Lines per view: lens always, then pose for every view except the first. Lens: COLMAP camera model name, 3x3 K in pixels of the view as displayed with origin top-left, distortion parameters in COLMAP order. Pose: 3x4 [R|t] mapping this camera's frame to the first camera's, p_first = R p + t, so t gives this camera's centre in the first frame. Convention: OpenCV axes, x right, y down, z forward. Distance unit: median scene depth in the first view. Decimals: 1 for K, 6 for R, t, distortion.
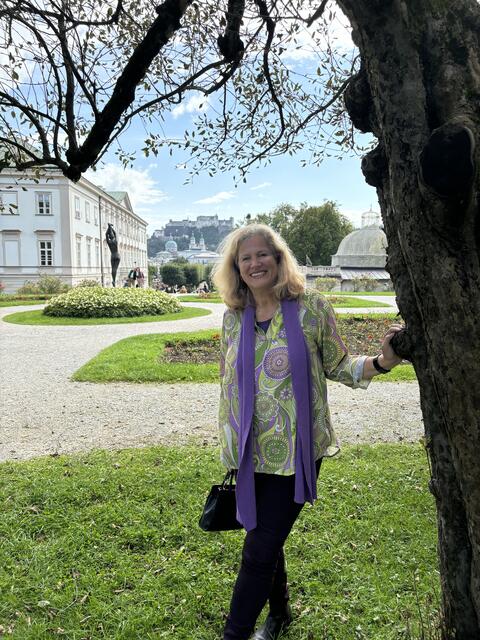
lens RADIAL K [[486.8, 0, 240.2], [0, 486.8, 320.3], [0, 0, 1]] dist [0.053556, -0.057042]
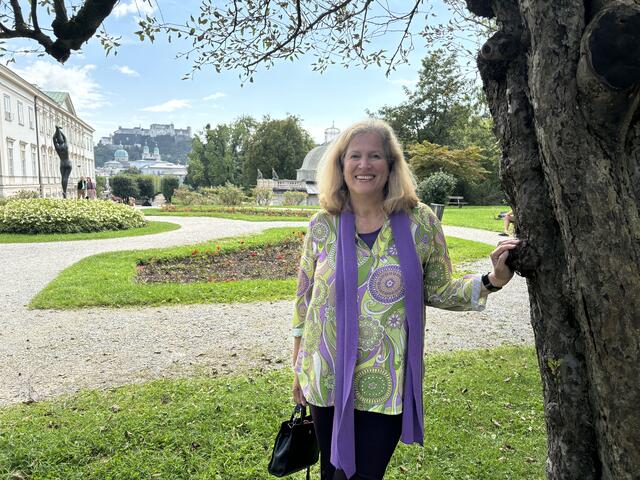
lens RADIAL K [[487.3, 0, 327.0], [0, 487.3, 246.7], [0, 0, 1]] dist [0.045441, -0.045845]
pose [[0.967925, -0.018131, 0.250584, -0.084499], [0.011789, 0.999572, 0.026786, 0.000019], [-0.250963, -0.022973, 0.967724, 0.076396]]
